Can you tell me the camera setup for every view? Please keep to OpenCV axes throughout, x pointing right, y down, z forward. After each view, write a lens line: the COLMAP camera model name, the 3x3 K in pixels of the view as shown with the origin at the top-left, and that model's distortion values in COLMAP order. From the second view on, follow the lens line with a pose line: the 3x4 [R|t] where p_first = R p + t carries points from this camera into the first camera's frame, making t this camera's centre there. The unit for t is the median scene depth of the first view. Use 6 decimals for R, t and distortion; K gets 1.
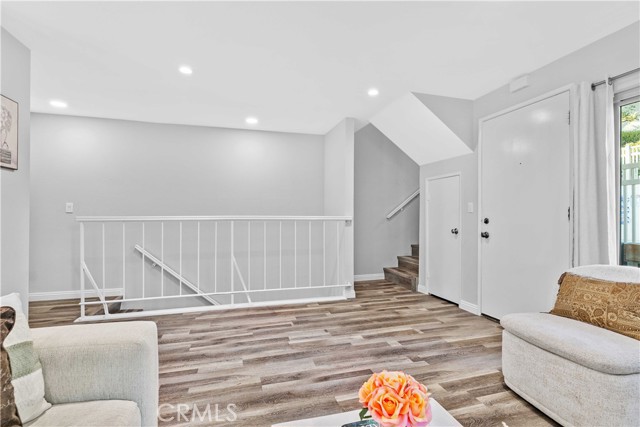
lens RADIAL K [[306.7, 0, 317.0], [0, 306.7, 215.7], [0, 0, 1]] dist [-0.013613, 0.000635]
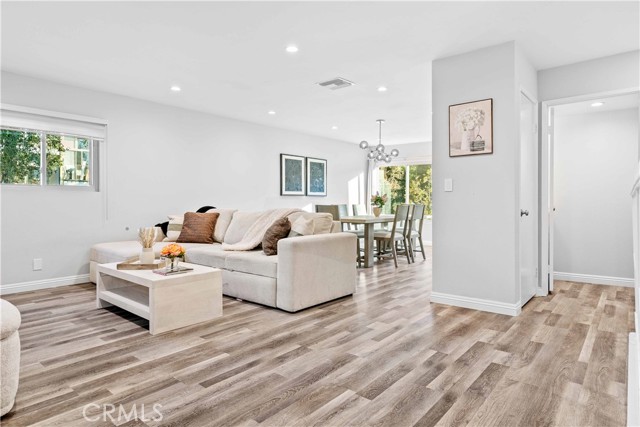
lens RADIAL K [[383.7, 0, 324.7], [0, 383.7, 195.9], [0, 0, 1]] dist [0.008689, -0.001377]
pose [[-0.816420, -0.008598, -0.577395, 0.350648], [0.001873, 0.999844, -0.017536, 0.036943], [0.577456, -0.015398, -0.816277, 1.413431]]
